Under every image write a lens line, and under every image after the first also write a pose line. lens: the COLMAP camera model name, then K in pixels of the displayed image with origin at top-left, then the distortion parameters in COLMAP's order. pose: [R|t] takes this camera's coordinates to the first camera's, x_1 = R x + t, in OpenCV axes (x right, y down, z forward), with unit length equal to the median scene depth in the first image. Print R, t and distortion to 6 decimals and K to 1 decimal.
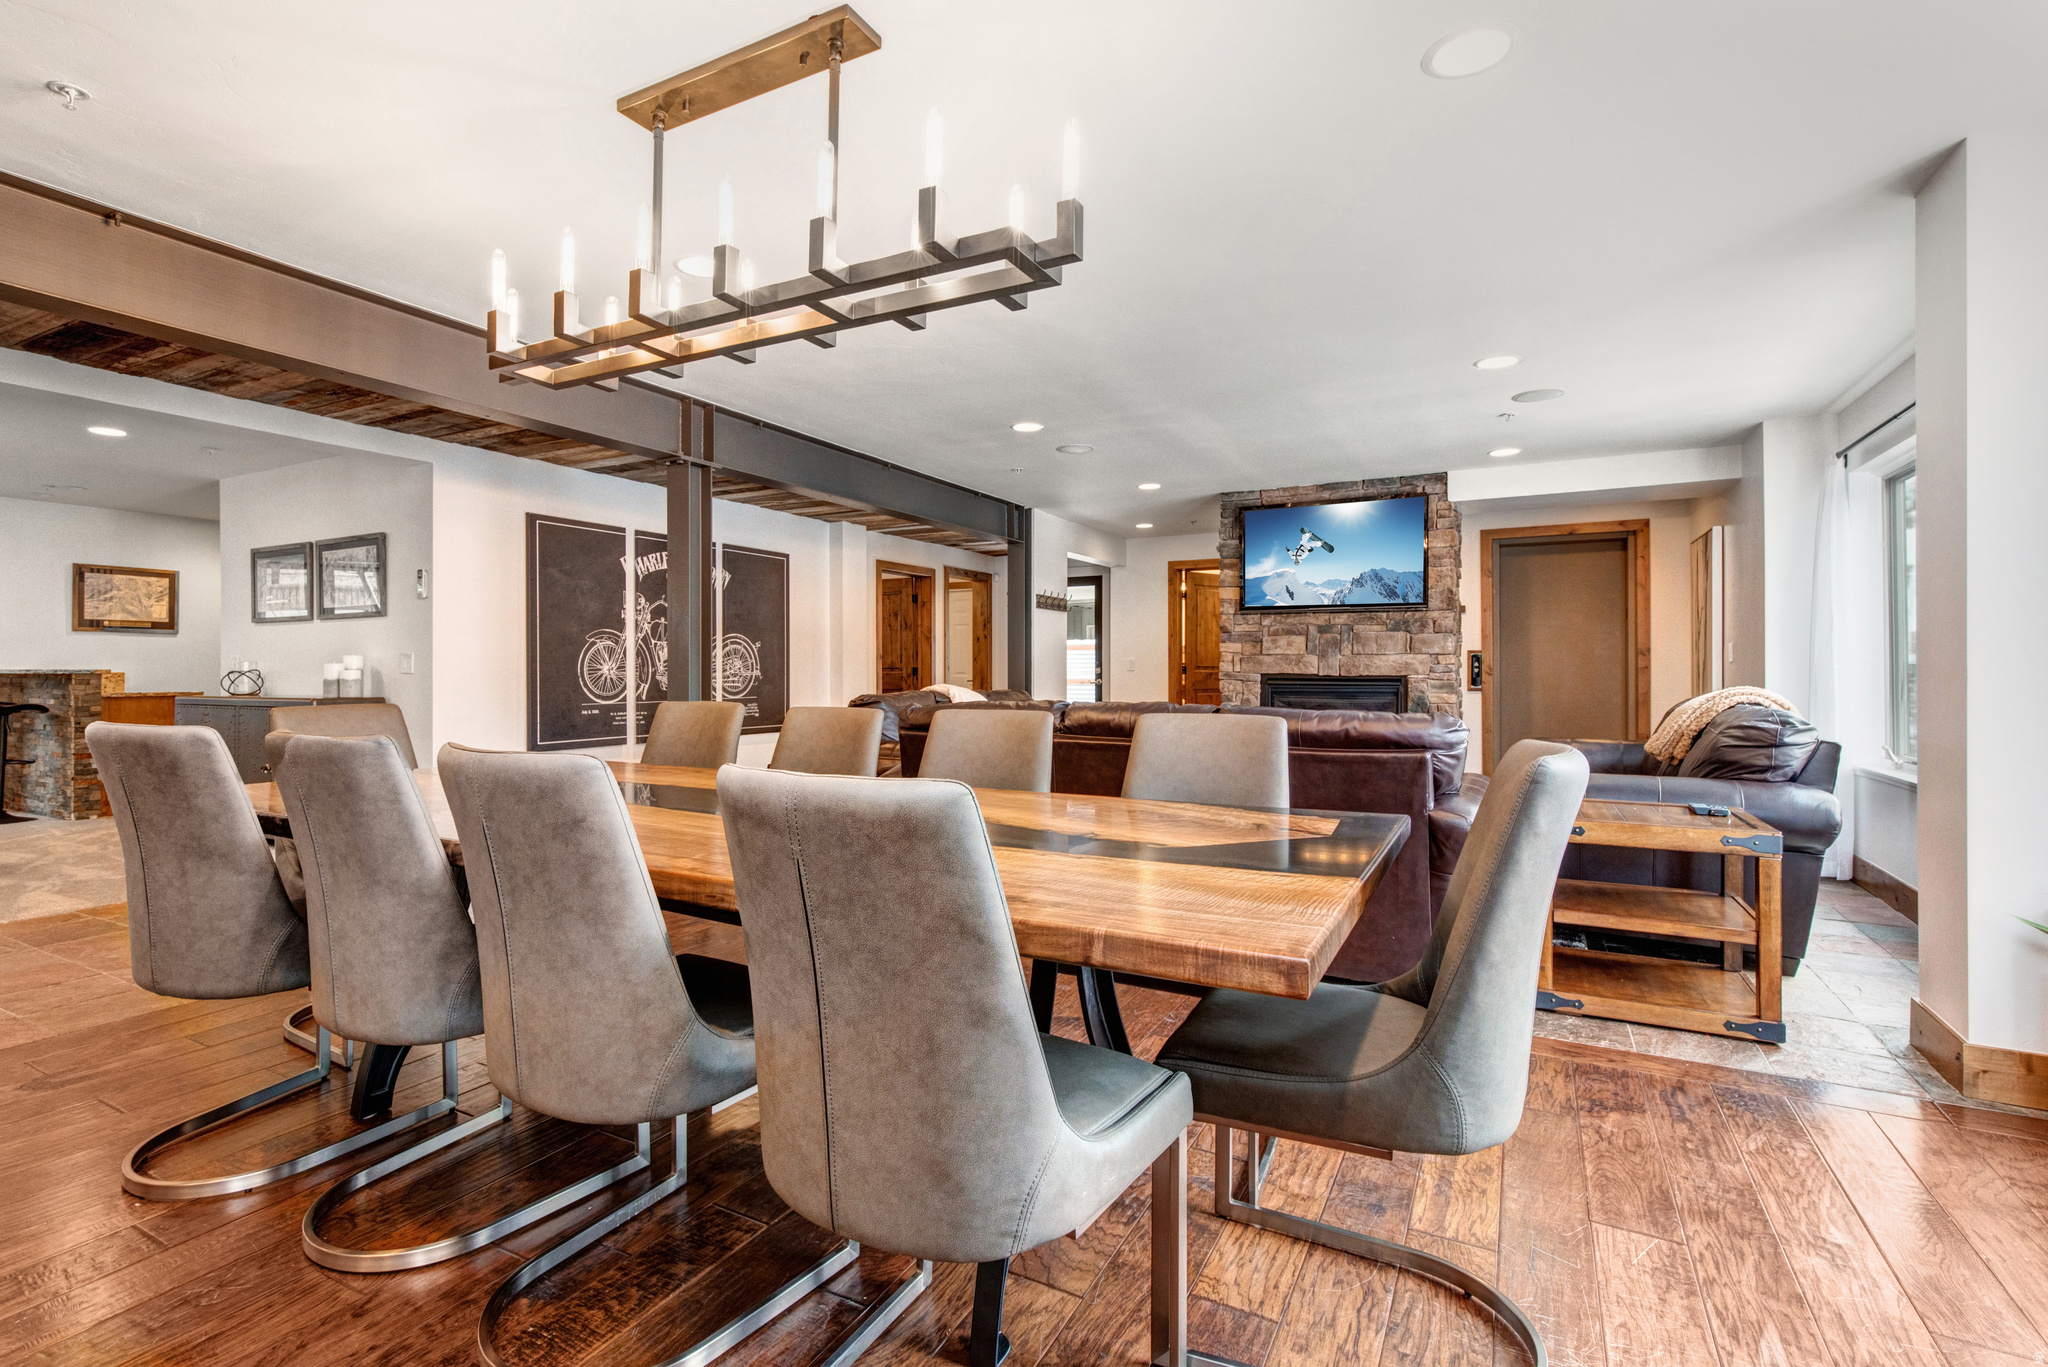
lens RADIAL K [[970.5, 0, 932.9], [0, 970.5, 662.9], [0, 0, 1]] dist [0.000846, -0.000057]
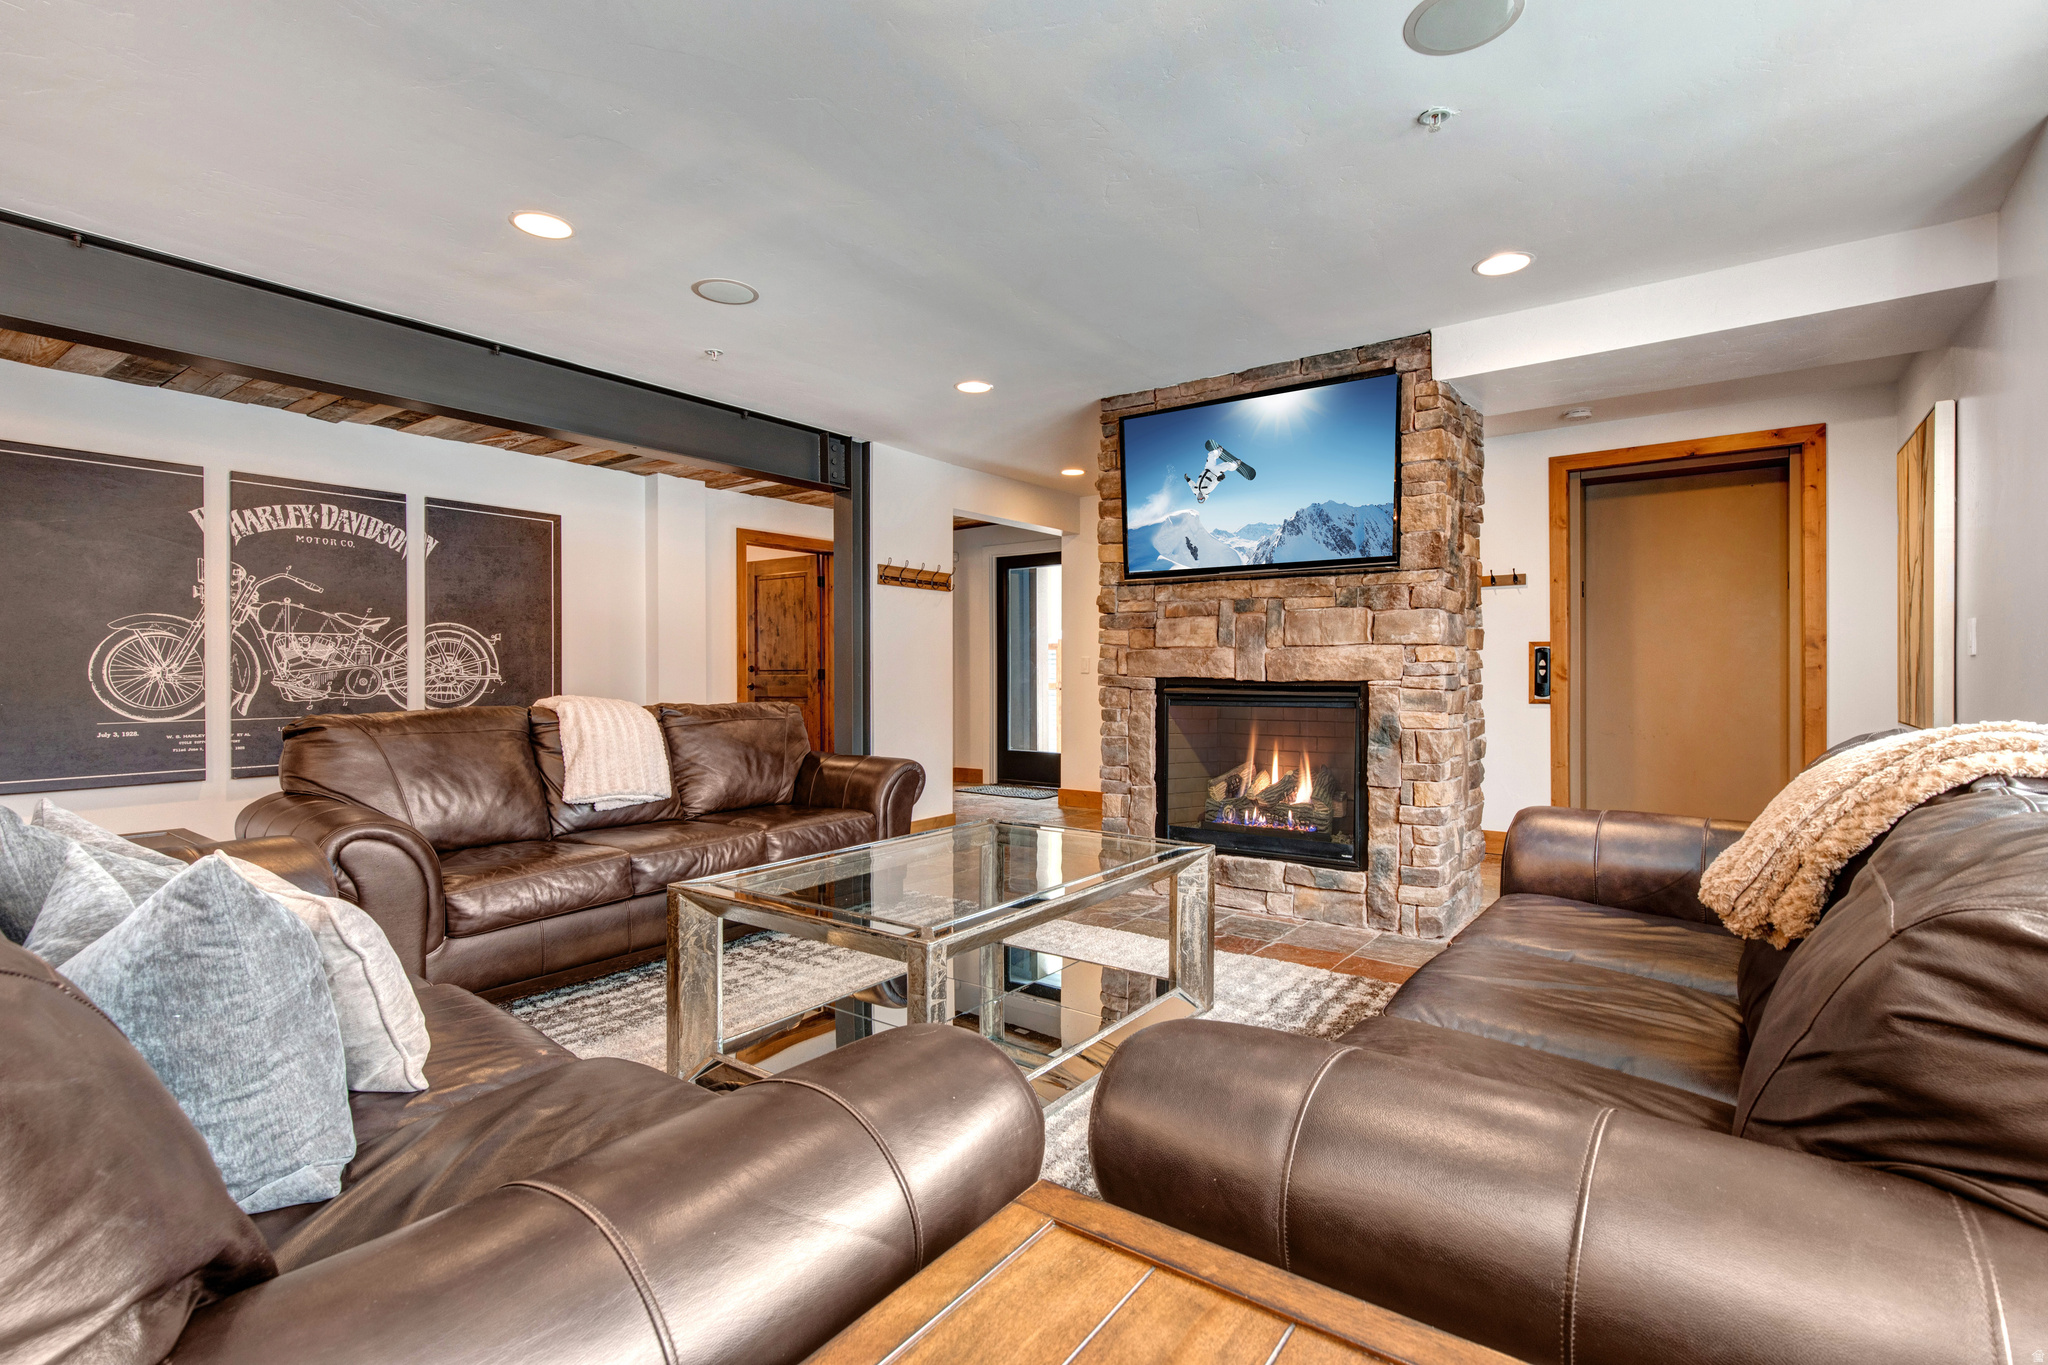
lens RADIAL K [[947.7, 0, 1005.4], [0, 947.7, 670.5], [0, 0, 1]] dist [0.001532, 0.000717]
pose [[0.993995, -0.001021, -0.109420, 0.317497], [0.001494, 0.999990, 0.004242, 0.003623], [0.109414, -0.004380, 0.993987, 0.382687]]
